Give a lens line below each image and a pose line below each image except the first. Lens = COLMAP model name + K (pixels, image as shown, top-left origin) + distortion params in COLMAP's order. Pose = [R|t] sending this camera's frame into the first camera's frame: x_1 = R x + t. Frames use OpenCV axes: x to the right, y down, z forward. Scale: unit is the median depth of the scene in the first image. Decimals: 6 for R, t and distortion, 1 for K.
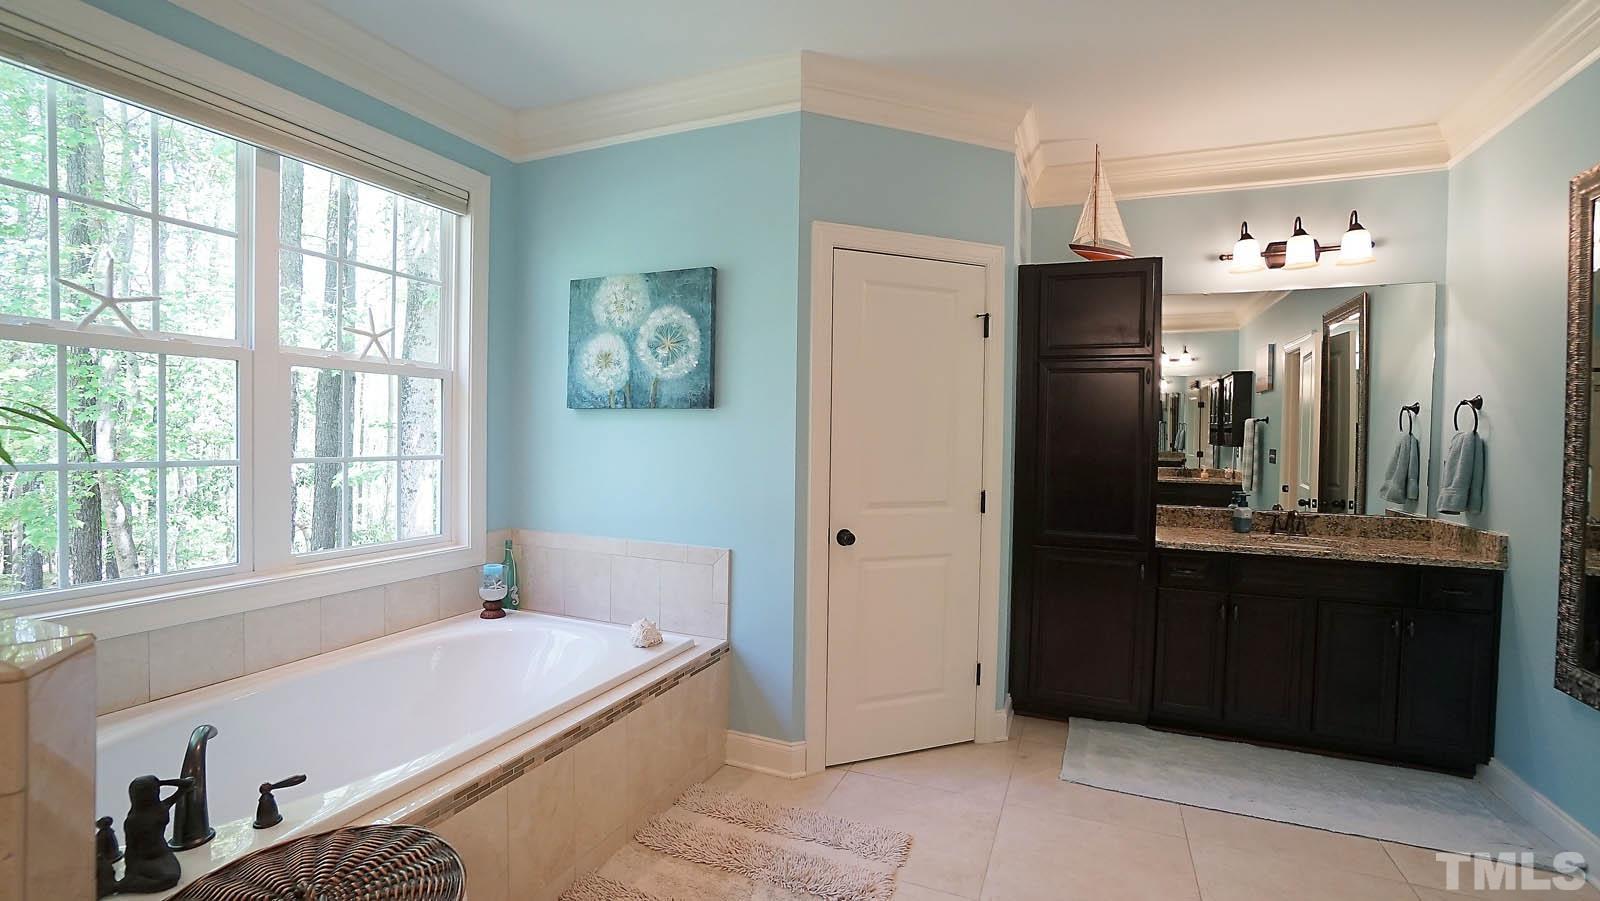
lens RADIAL K [[710.3, 0, 789.3], [0, 710.3, 451.3], [0, 0, 1]] dist [-0.060563, 0.023973]
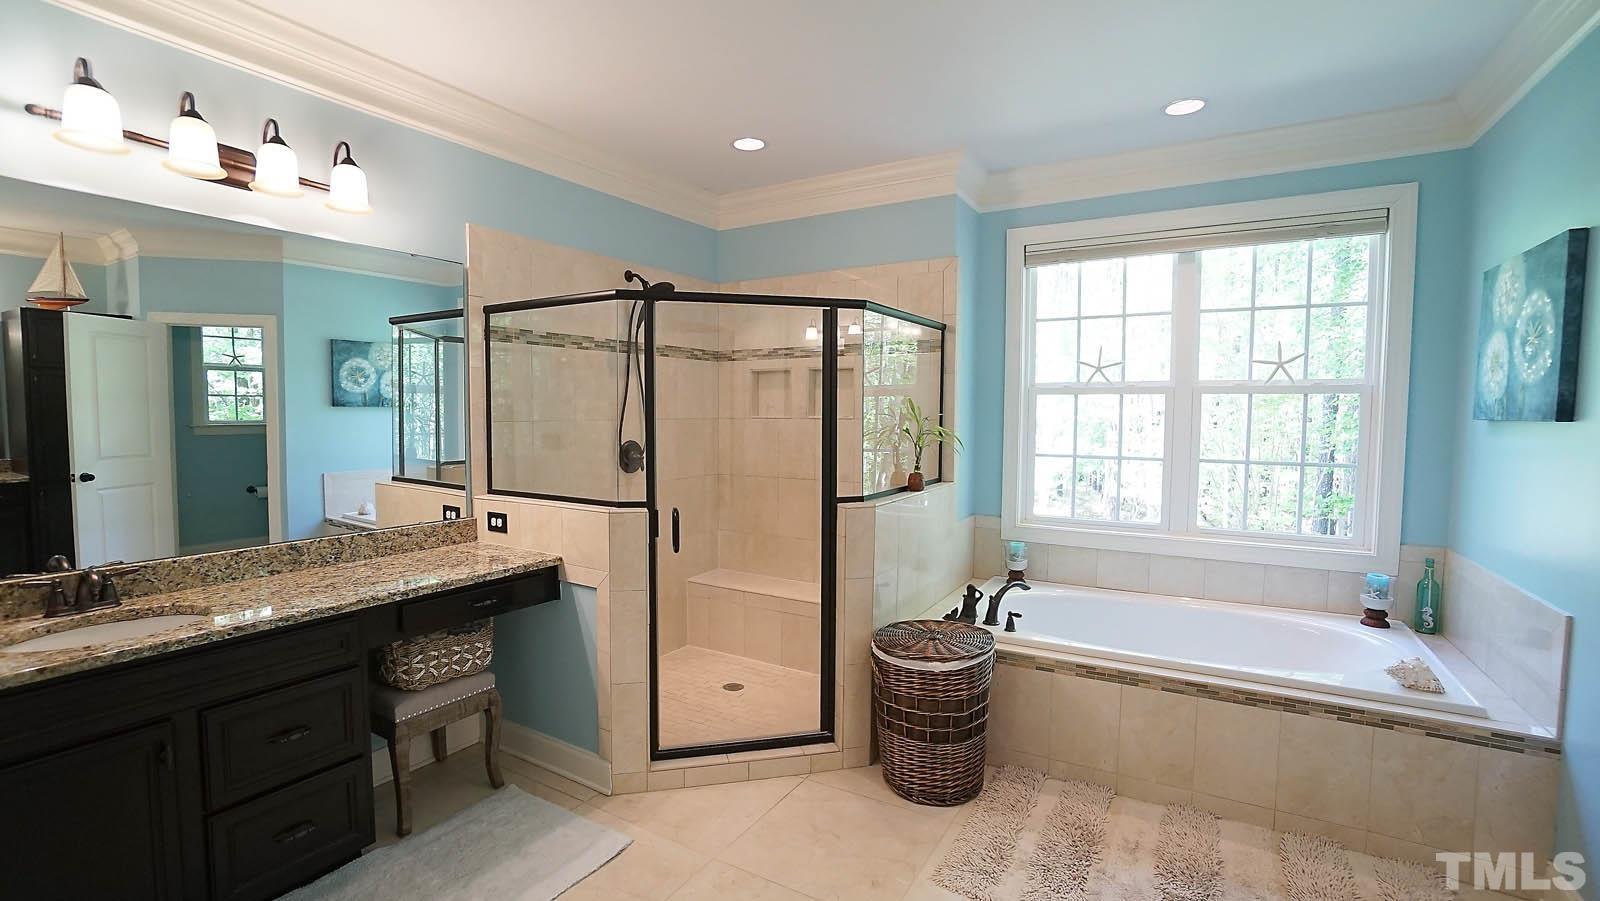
lens RADIAL K [[710.3, 0, 789.3], [0, 710.3, 451.3], [0, 0, 1]] dist [-0.060563, 0.023973]
pose [[-0.133875, 0.039844, -0.990197, 0.734491], [-0.027842, 0.998646, 0.043948, -0.040364], [0.990607, 0.033453, -0.132584, 0.308415]]
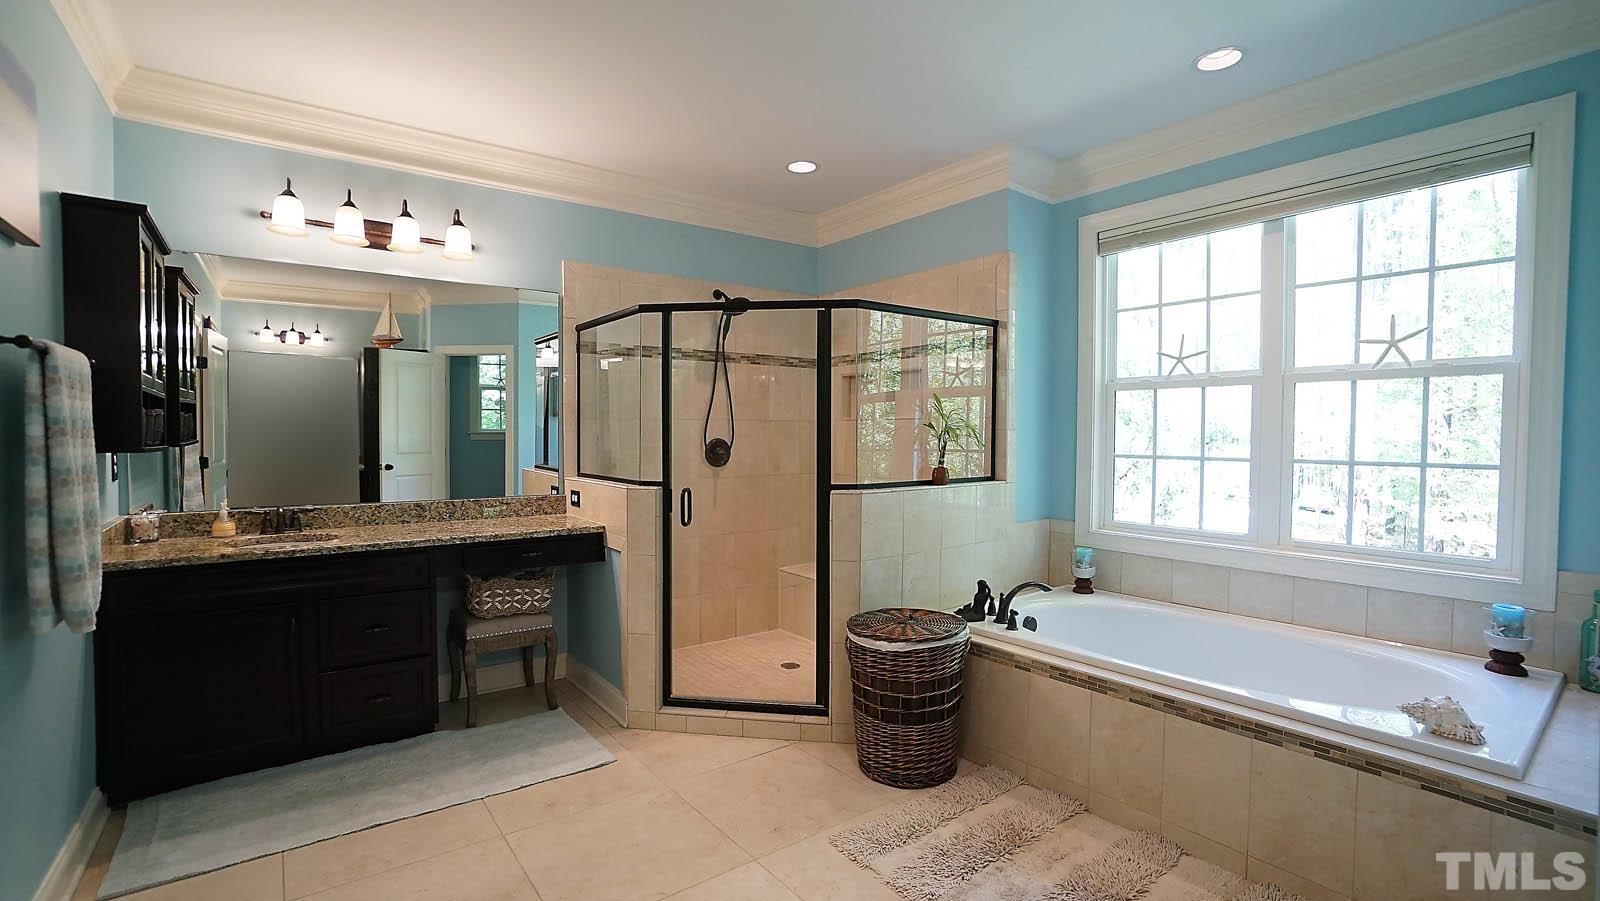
lens RADIAL K [[710.3, 0, 789.3], [0, 710.3, 451.3], [0, 0, 1]] dist [-0.060563, 0.023973]
pose [[-0.493139, 0.006764, -0.869924, 0.697539], [-0.029938, 0.999246, 0.024741, -0.006173], [0.869435, 0.038244, -0.492565, 0.735037]]
